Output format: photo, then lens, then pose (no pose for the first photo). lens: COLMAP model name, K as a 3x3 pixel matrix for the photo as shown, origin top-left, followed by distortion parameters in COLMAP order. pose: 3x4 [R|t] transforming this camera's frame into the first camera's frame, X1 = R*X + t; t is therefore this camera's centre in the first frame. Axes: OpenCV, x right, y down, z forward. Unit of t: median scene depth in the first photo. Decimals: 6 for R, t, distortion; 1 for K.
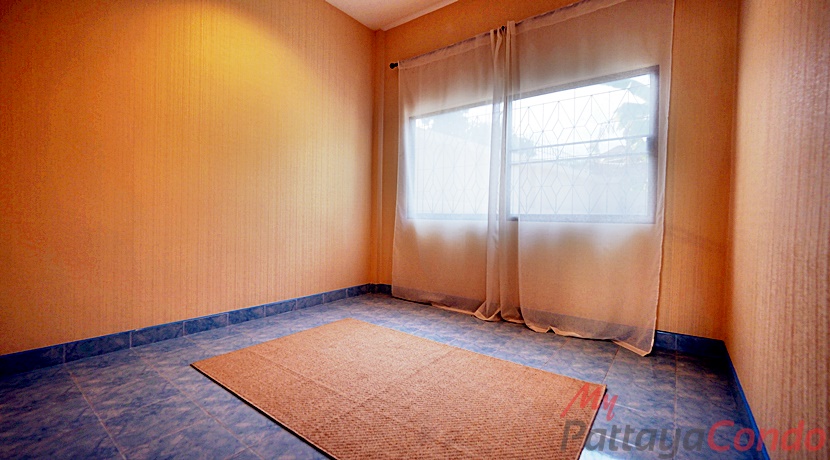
lens RADIAL K [[348.6, 0, 415.0], [0, 348.6, 230.0], [0, 0, 1]] dist [-0.001751, -0.000210]
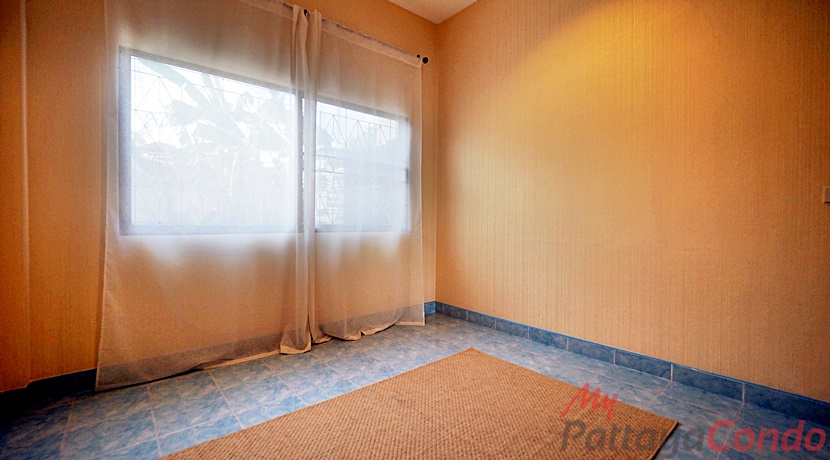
lens RADIAL K [[349.9, 0, 402.3], [0, 349.9, 225.0], [0, 0, 1]] dist [-0.000225, -0.000202]
pose [[0.225241, -0.033785, 0.973717, -0.628721], [0.020193, 0.999346, 0.030003, -0.077265], [-0.974094, 0.012904, 0.225776, 0.643816]]
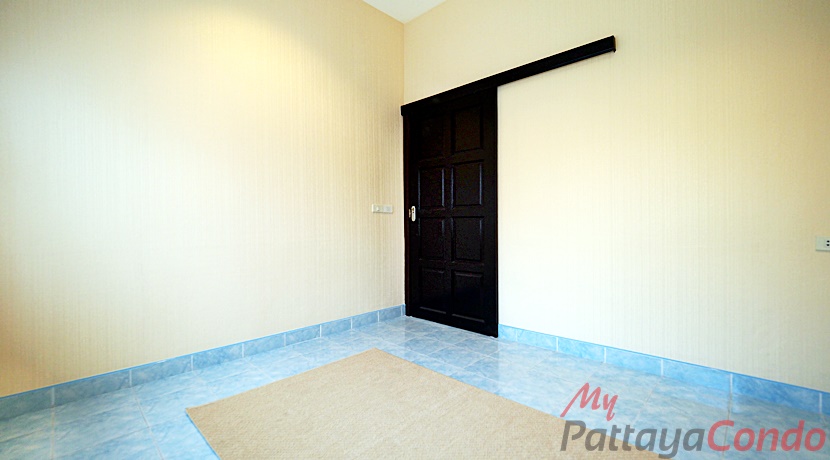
lens RADIAL K [[349.9, 0, 402.3], [0, 349.9, 225.0], [0, 0, 1]] dist [-0.000225, -0.000202]
pose [[-0.991349, -0.022876, 0.129247, -0.113305], [-0.019518, 0.999440, 0.027191, -0.072805], [-0.129796, 0.024433, -0.991240, 1.280665]]
